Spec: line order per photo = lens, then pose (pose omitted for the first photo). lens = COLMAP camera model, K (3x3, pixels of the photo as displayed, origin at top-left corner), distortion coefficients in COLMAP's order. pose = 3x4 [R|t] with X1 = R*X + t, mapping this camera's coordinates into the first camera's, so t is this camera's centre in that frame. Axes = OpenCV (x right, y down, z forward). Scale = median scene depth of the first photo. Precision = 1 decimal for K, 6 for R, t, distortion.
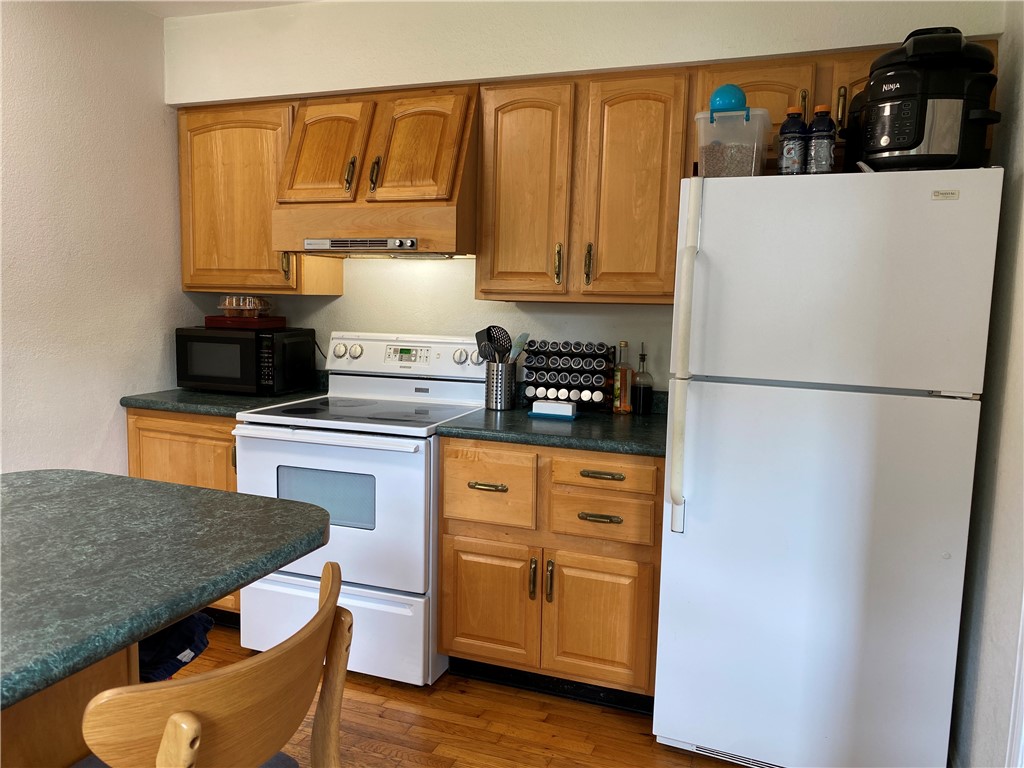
lens RADIAL K [[770.1, 0, 512.0], [0, 770.1, 384.0], [0, 0, 1]] dist [0.045961, -0.005767]
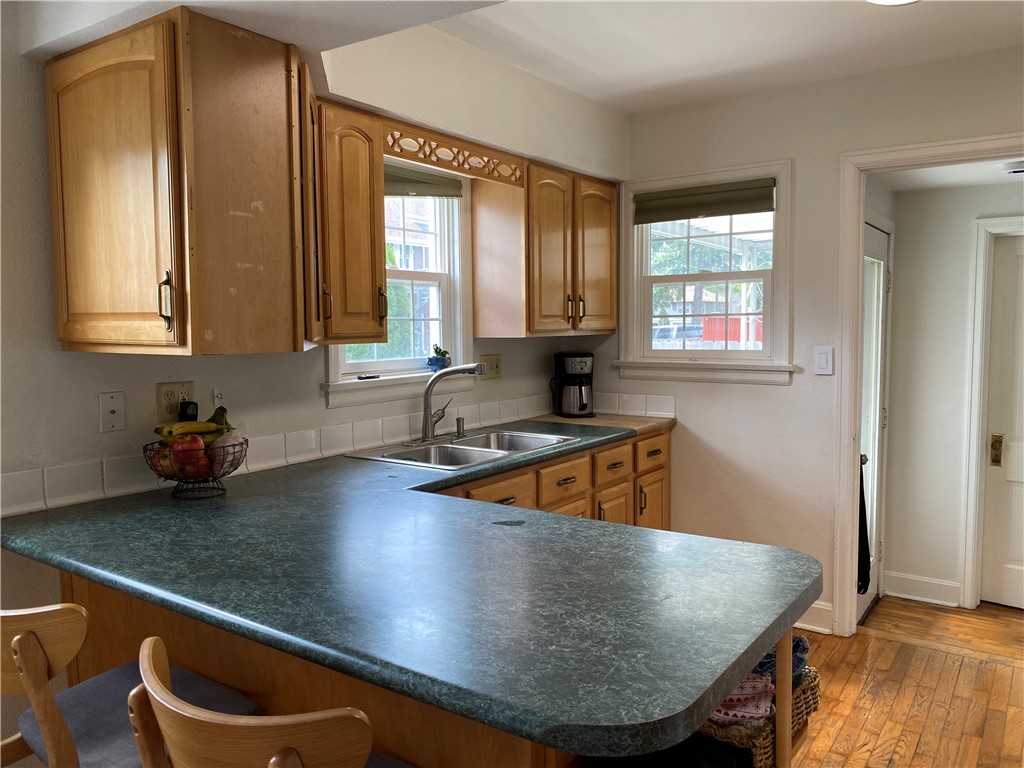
lens RADIAL K [[800.9, 0, 512.0], [0, 800.9, 384.0], [0, 0, 1]] dist [0.075830, -0.104617]
pose [[-0.301292, 0.033726, -0.952935, 0.401796], [-0.121234, 0.989909, 0.073365, -0.134782], [0.945793, 0.137633, -0.294163, 1.193192]]
